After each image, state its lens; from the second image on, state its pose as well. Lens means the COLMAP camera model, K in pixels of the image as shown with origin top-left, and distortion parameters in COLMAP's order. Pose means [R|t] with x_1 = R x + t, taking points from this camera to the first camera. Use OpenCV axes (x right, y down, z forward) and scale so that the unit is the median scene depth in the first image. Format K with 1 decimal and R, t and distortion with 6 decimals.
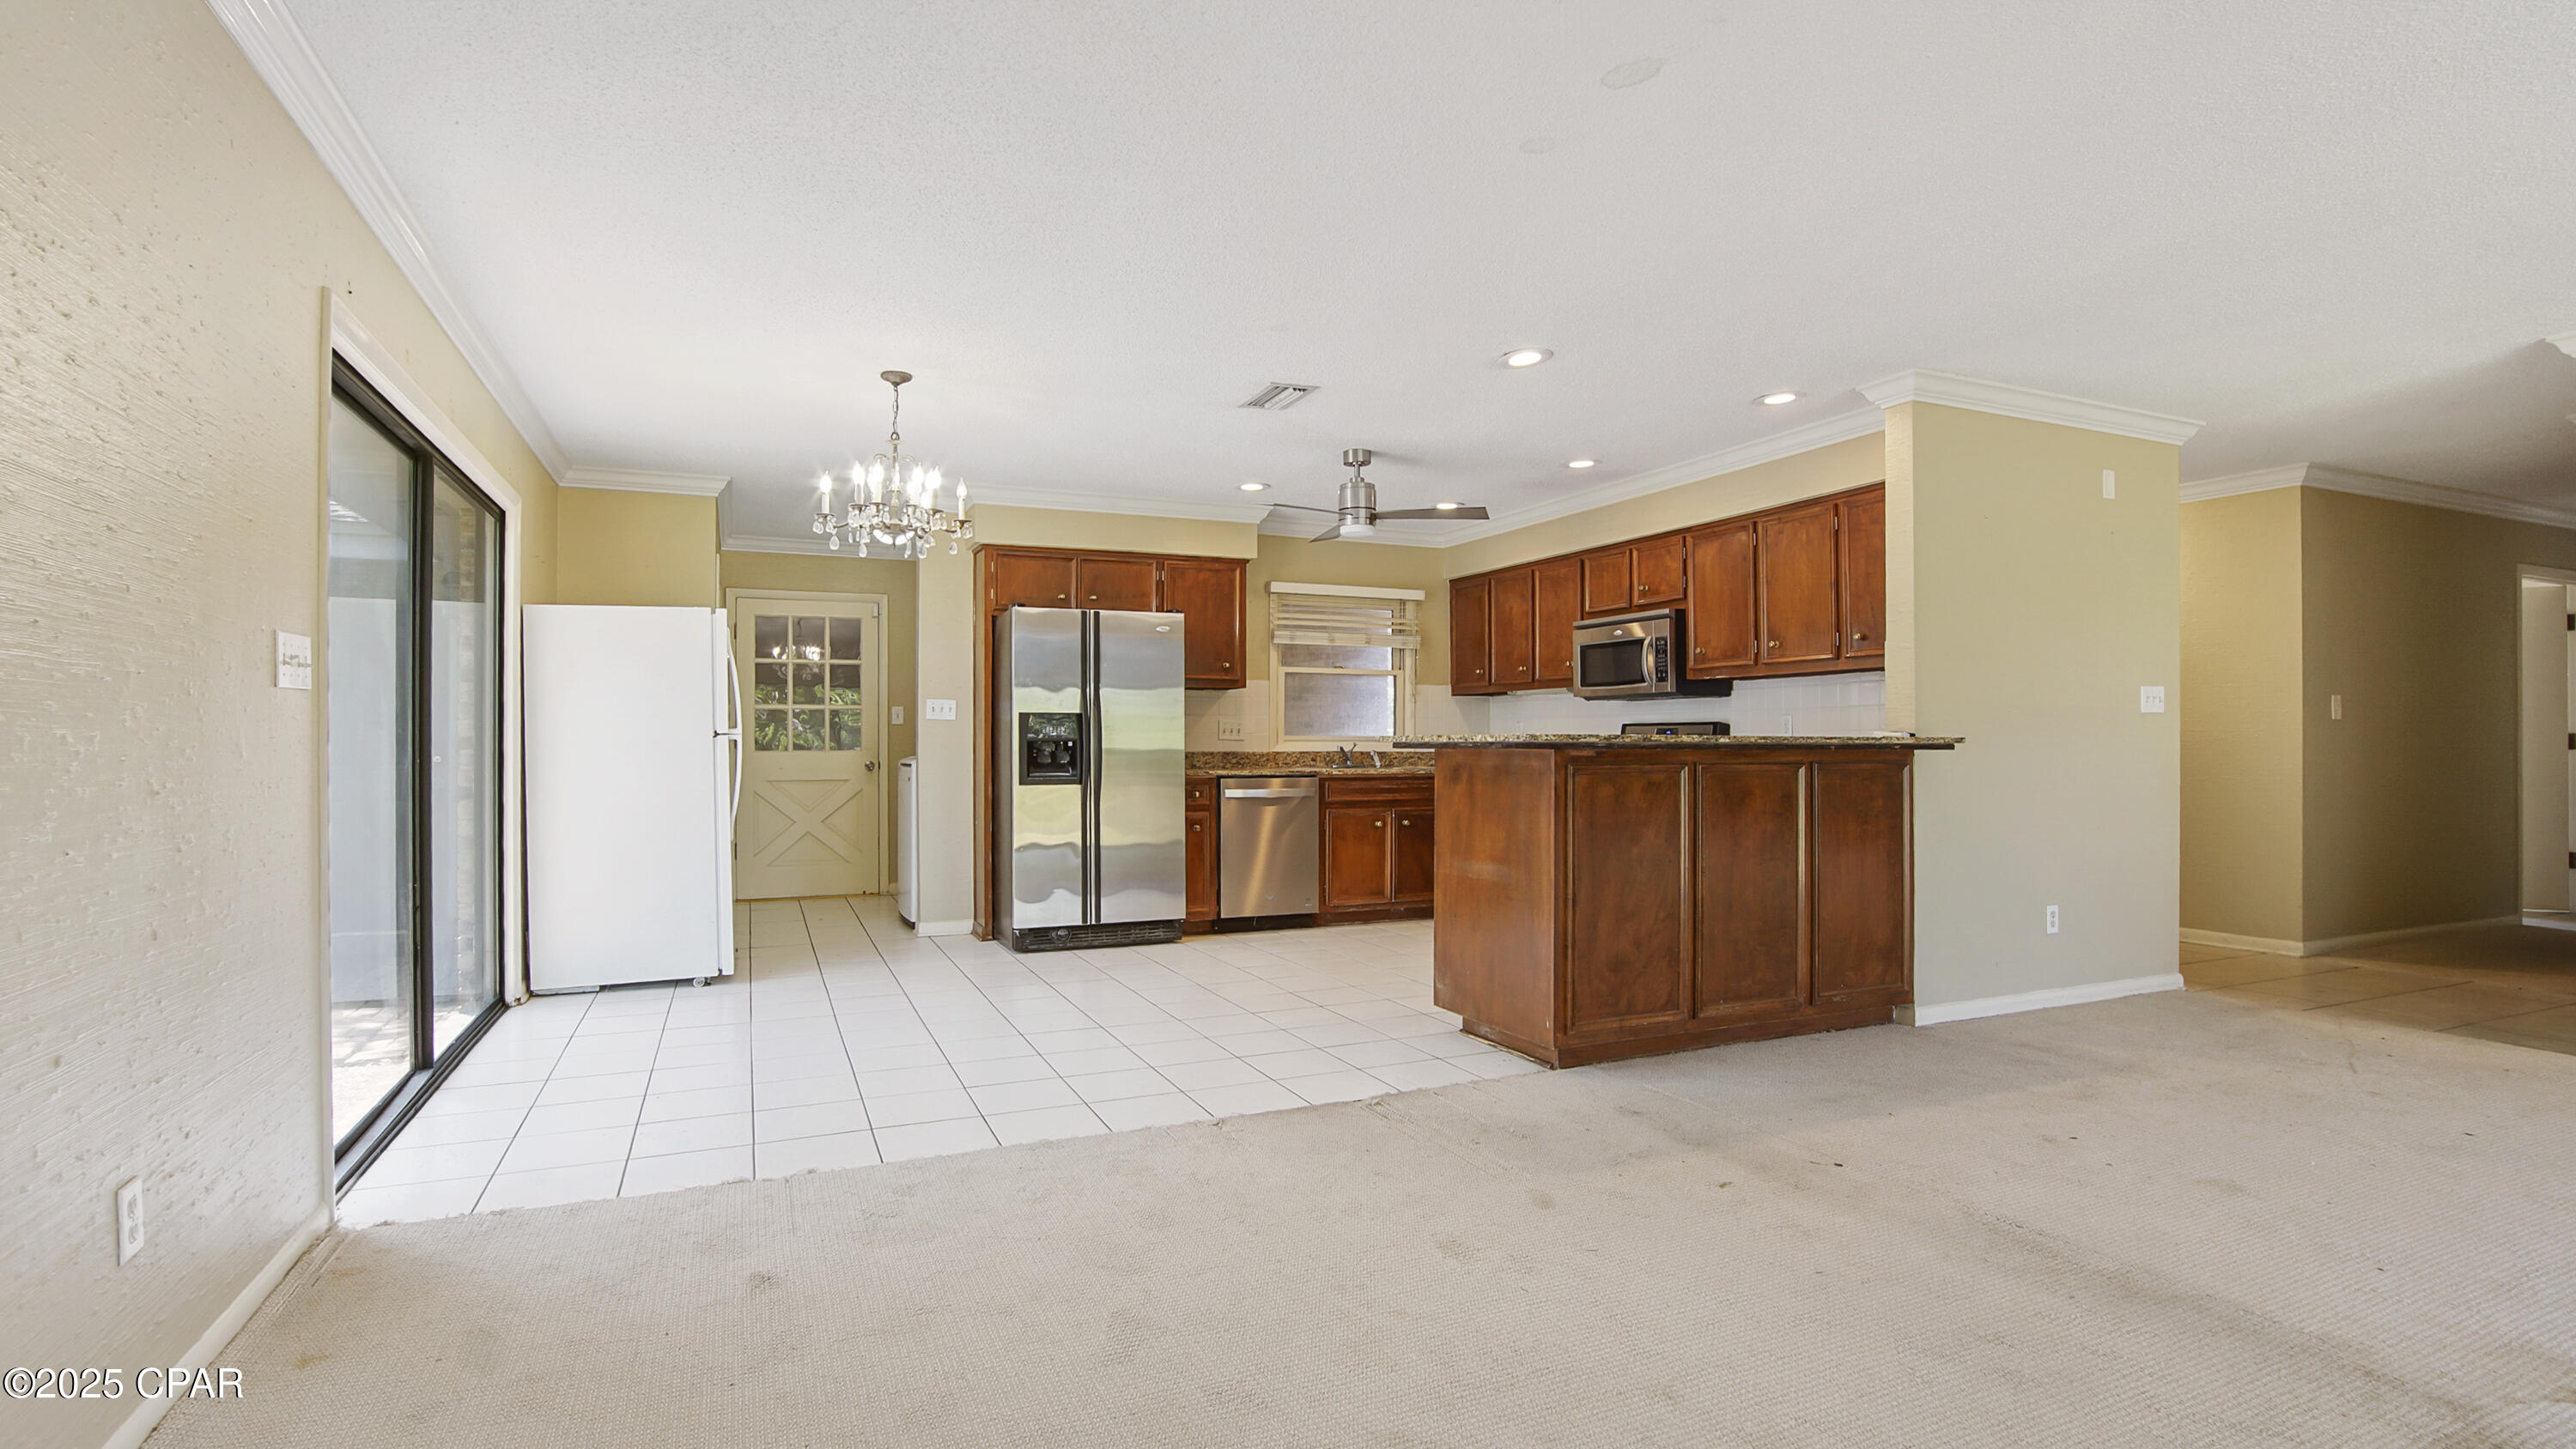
lens RADIAL K [[1229.3, 0, 1284.2], [0, 1229.3, 747.0], [0, 0, 1]] dist [-0.003082, -0.000603]
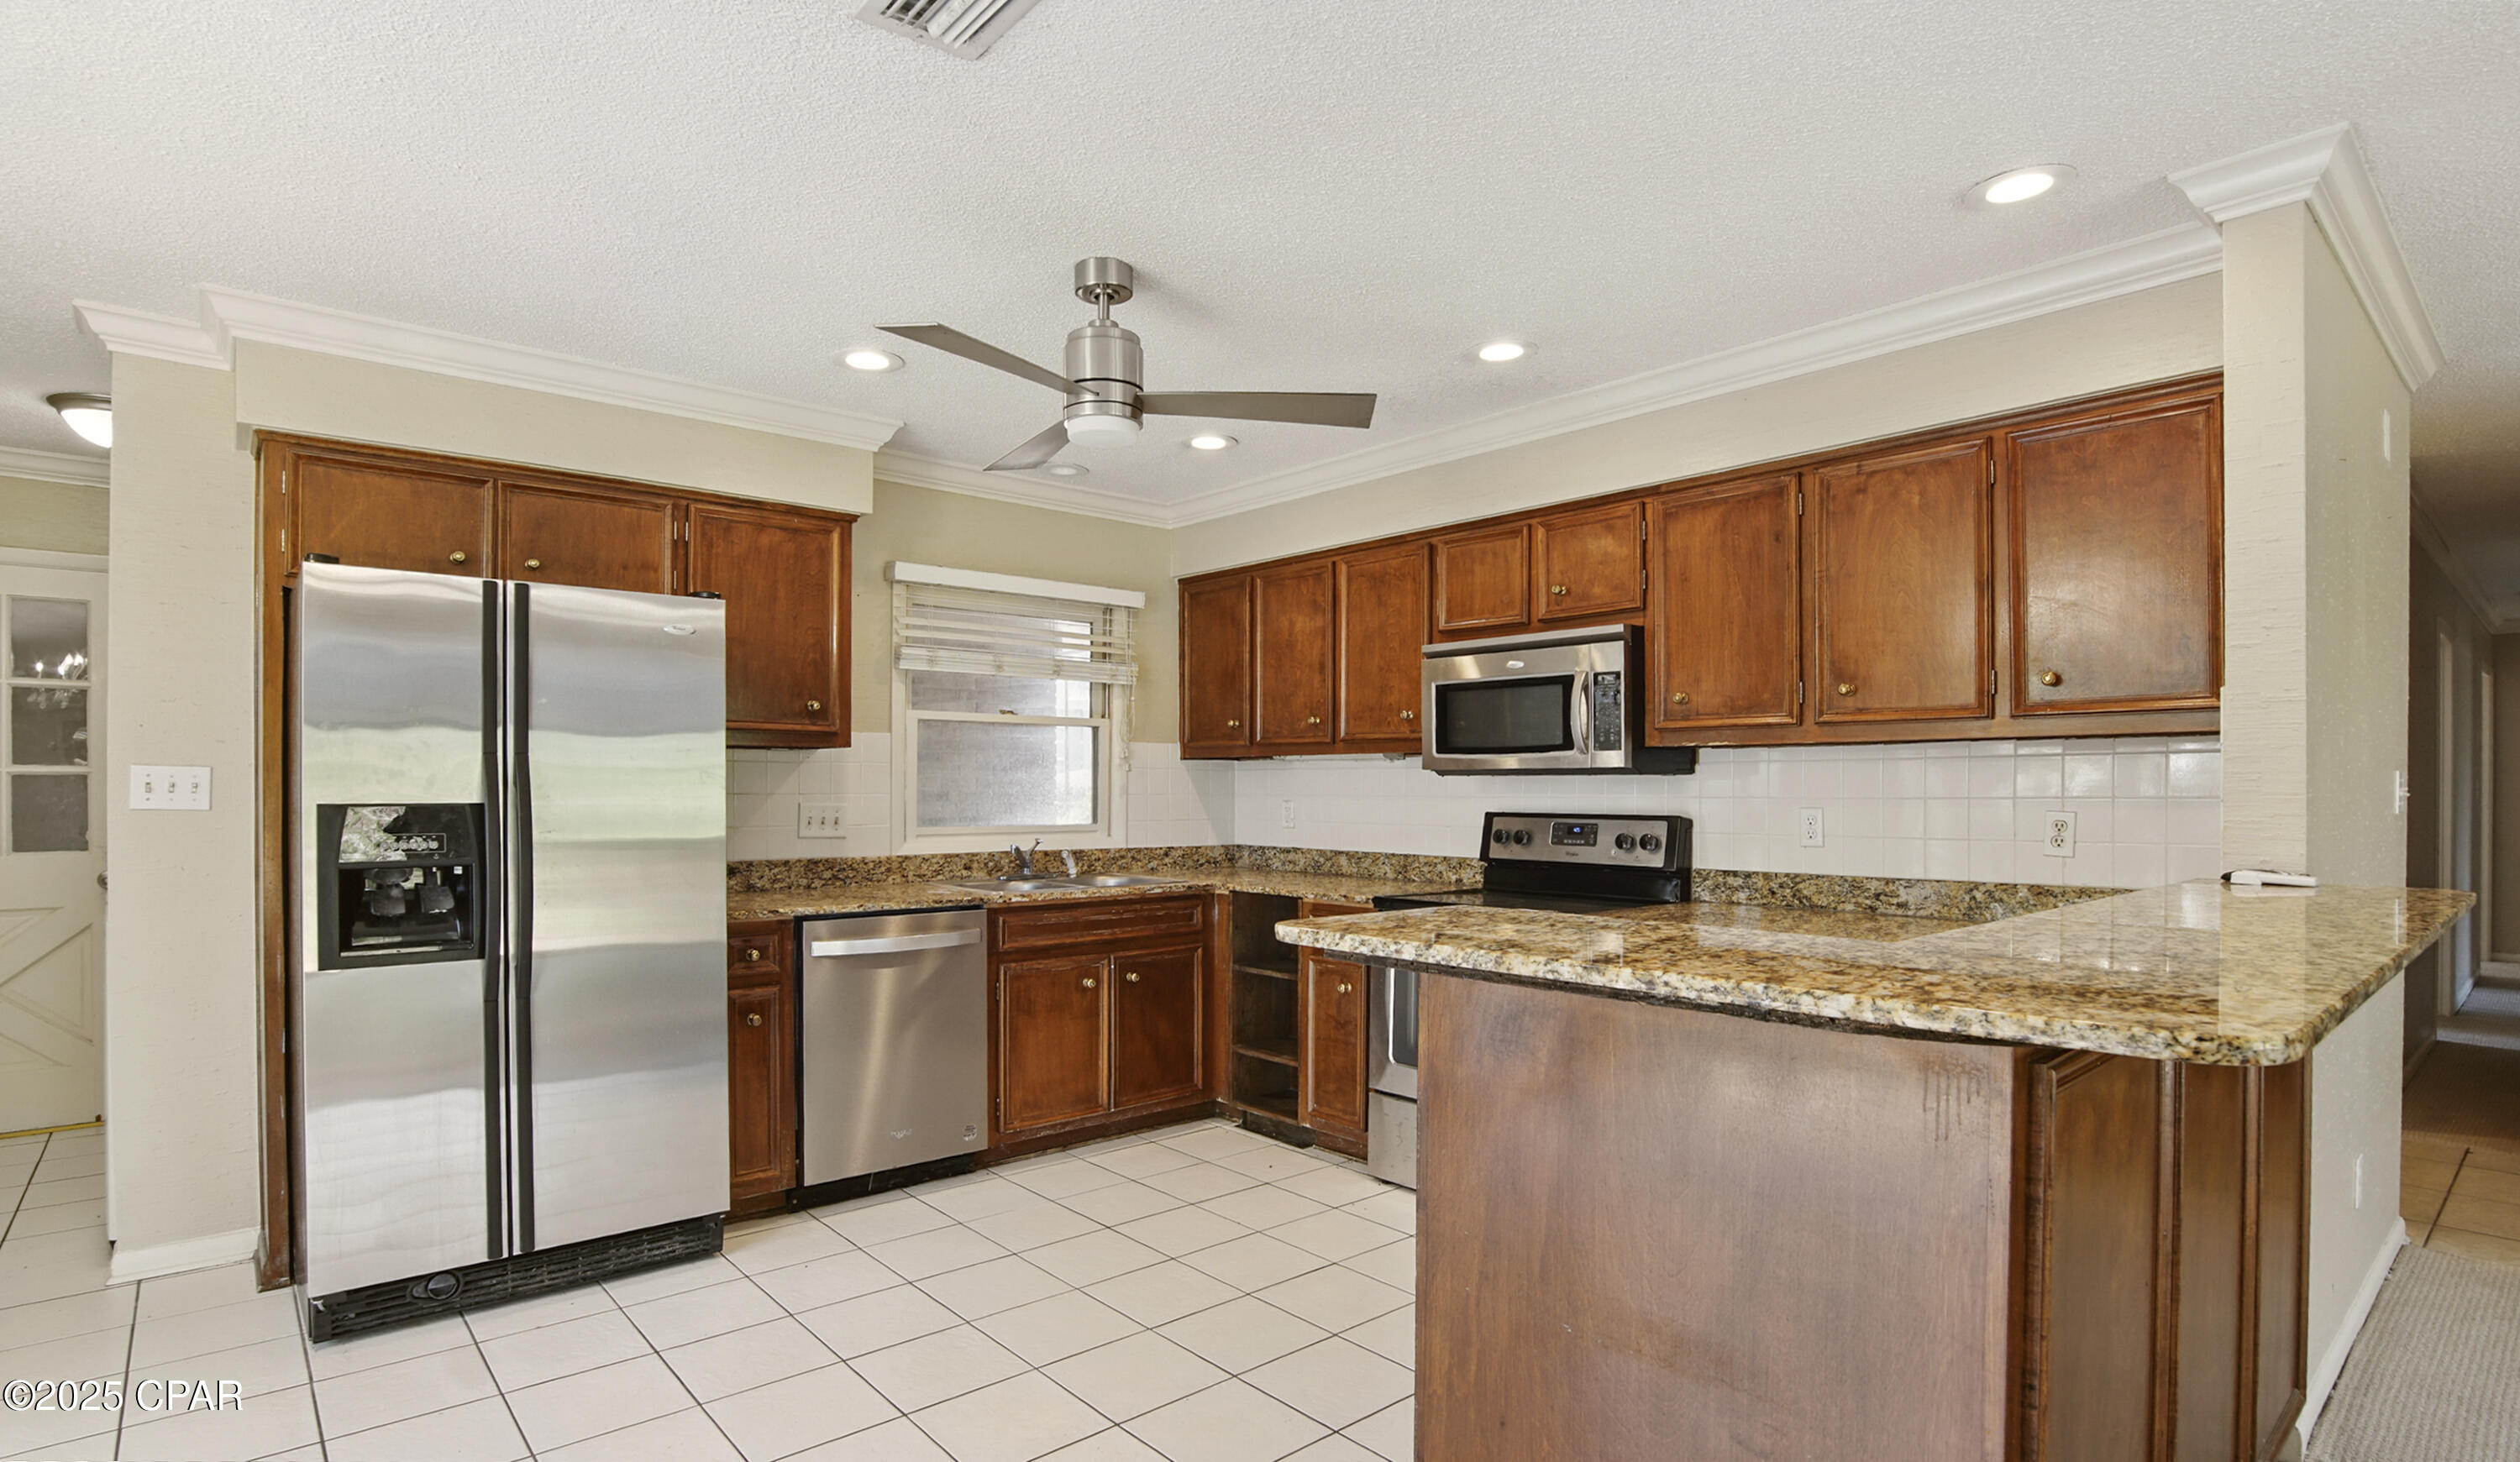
lens RADIAL K [[1227.8, 0, 1261.0], [0, 1227.8, 790.0], [0, 0, 1]] dist [-0.065837, 0.038627]
pose [[0.953551, 0.000728, 0.301230, -0.021159], [-0.000515, 1.000000, -0.000788, -0.029809], [-0.301231, 0.000597, 0.953551, 0.445246]]
